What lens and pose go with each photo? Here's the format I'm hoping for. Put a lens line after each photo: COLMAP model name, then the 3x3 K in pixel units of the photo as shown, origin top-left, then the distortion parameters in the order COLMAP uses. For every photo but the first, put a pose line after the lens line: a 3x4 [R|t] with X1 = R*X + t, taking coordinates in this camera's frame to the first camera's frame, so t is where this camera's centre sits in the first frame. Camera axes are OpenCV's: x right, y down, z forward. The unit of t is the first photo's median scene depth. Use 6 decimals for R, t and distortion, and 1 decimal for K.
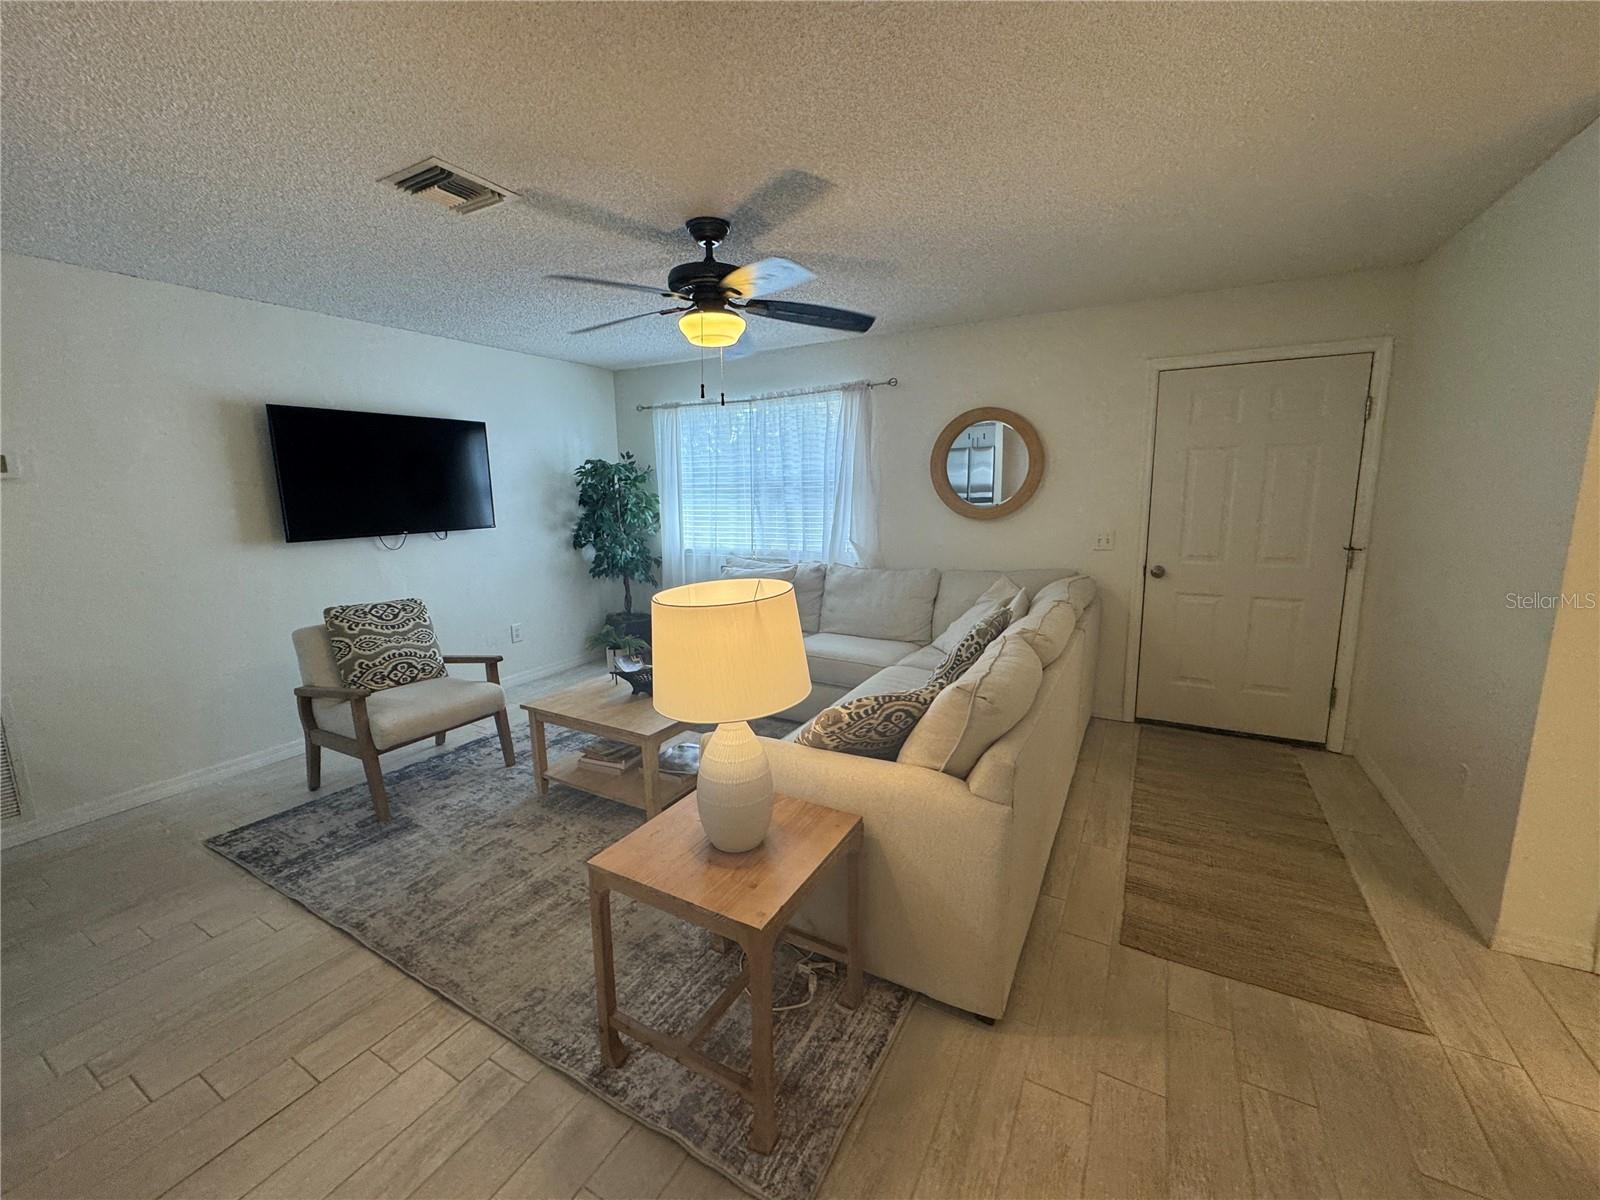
lens RADIAL K [[639.1, 0, 802.1], [0, 639.1, 597.3], [0, 0, 1]] dist [-0.002611, 0.000467]
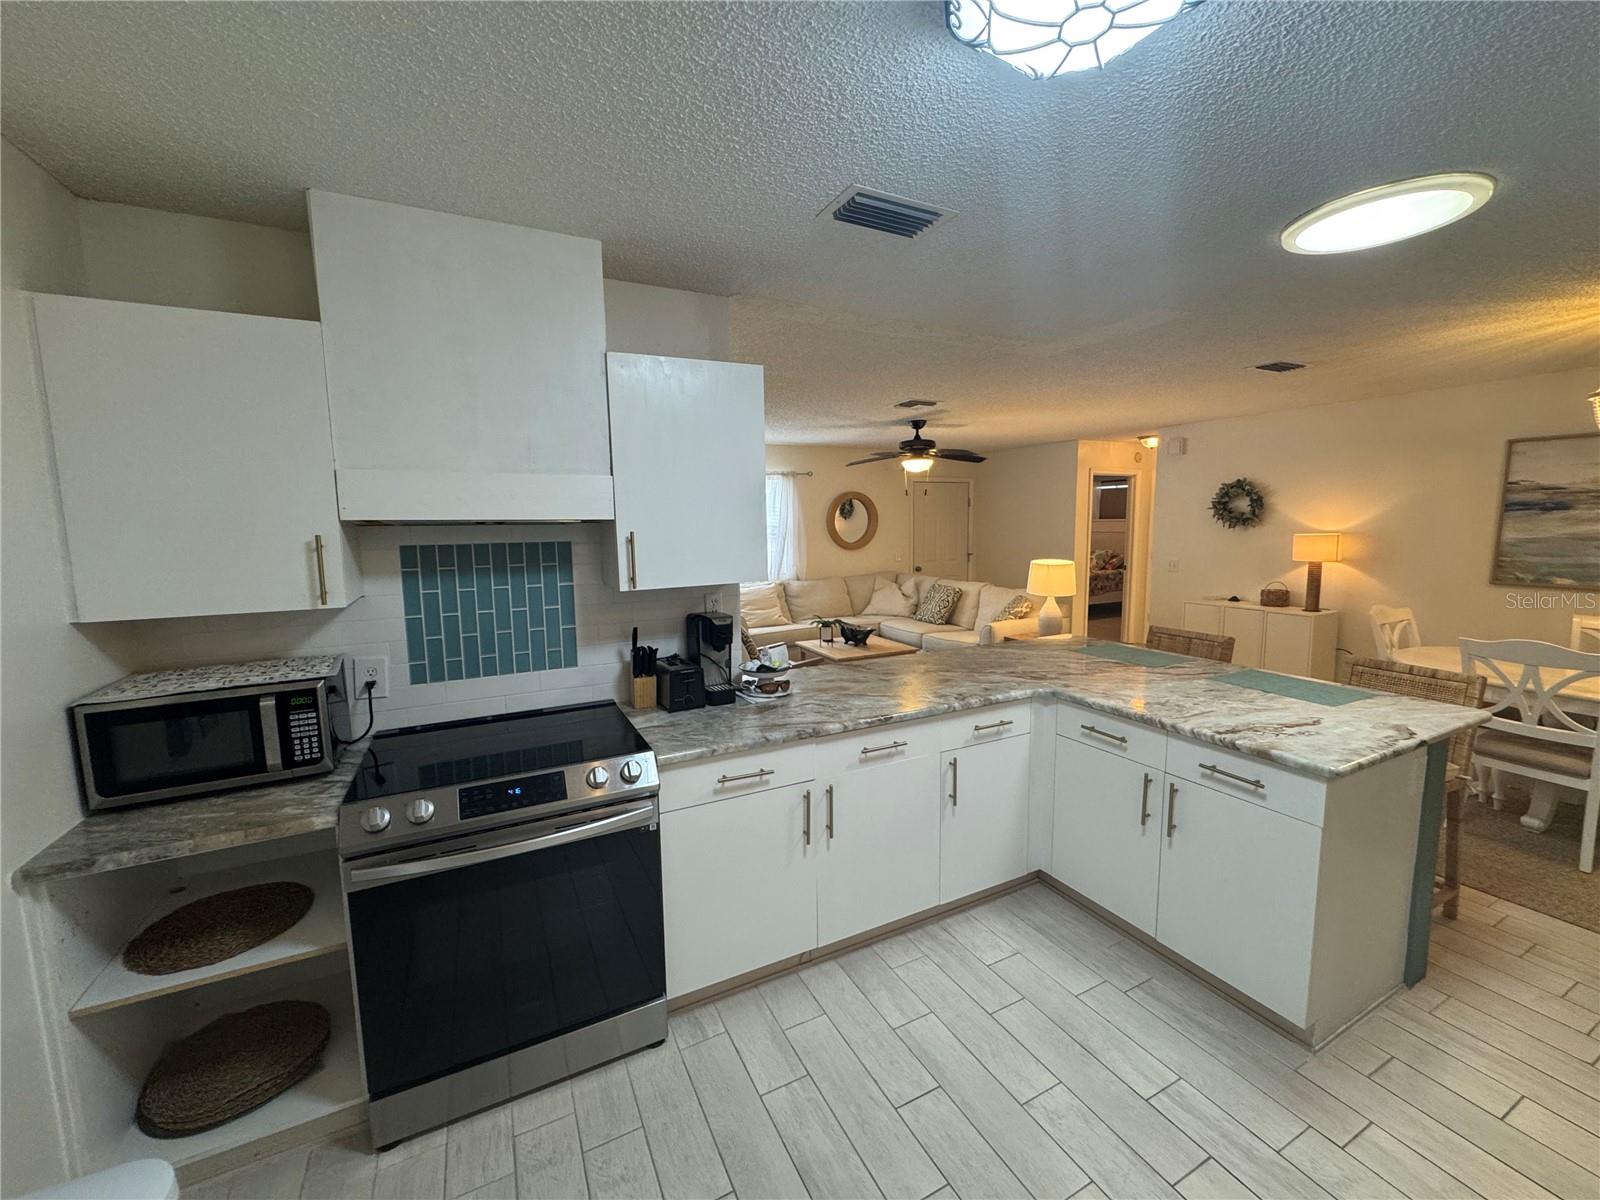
lens RADIAL K [[639.1, 0, 802.2], [0, 639.1, 596.5], [0, 0, 1]] dist [-0.002611, 0.000467]
pose [[0.564999, -0.089468, 0.820227, -1.682366], [0.145792, 0.989287, 0.007483, -0.019775], [-0.812109, 0.115354, 0.571990, 0.047316]]
